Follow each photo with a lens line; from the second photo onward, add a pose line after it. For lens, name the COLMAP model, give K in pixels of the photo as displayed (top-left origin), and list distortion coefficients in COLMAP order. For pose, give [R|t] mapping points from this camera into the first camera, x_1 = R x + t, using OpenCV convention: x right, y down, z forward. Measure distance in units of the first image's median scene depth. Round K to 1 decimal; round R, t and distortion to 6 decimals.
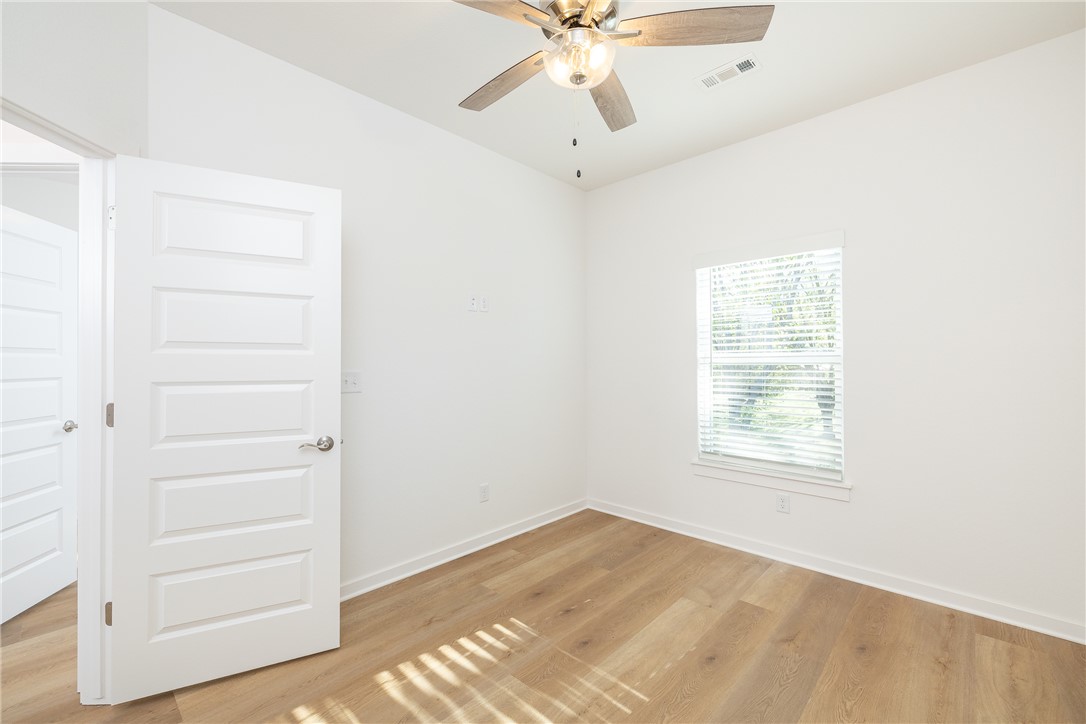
lens RADIAL K [[441.3, 0, 543.0], [0, 441.3, 362.0], [0, 0, 1]] dist [-0.000354, -0.000201]
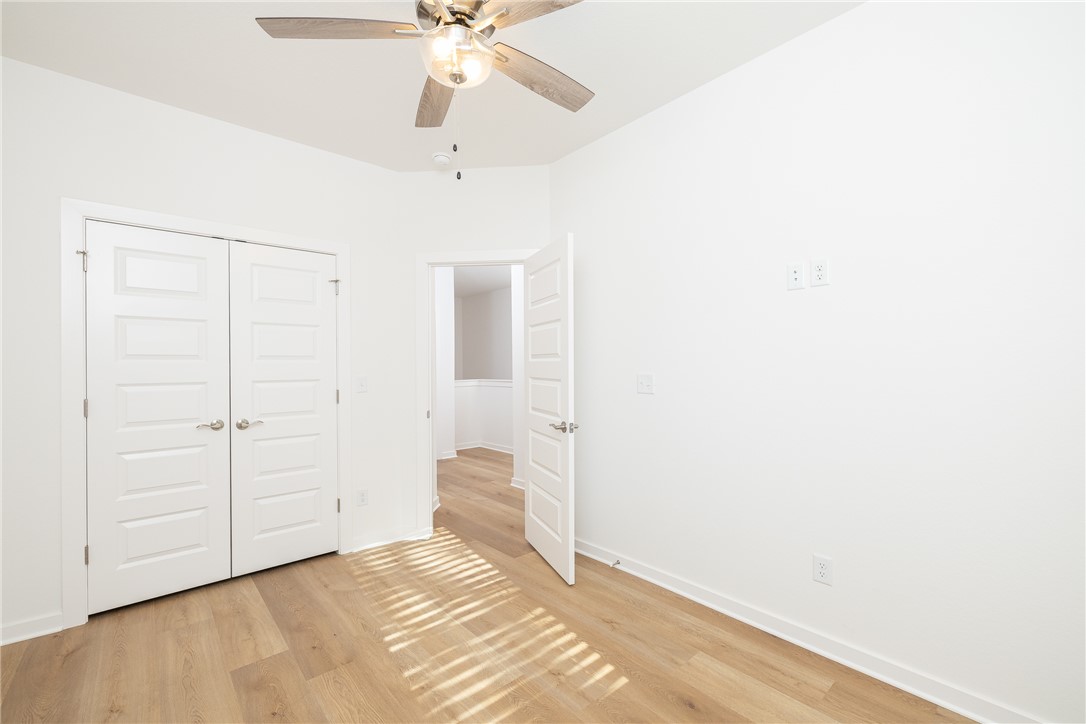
lens RADIAL K [[458.1, 0, 543.0], [0, 458.1, 362.0], [0, 0, 1]] dist [0.002627, 0.000166]
pose [[-0.080839, -0.005840, -0.996710, 0.695040], [0.005654, 0.999964, -0.006318, -0.000241], [0.996711, -0.006146, -0.080803, 0.808671]]
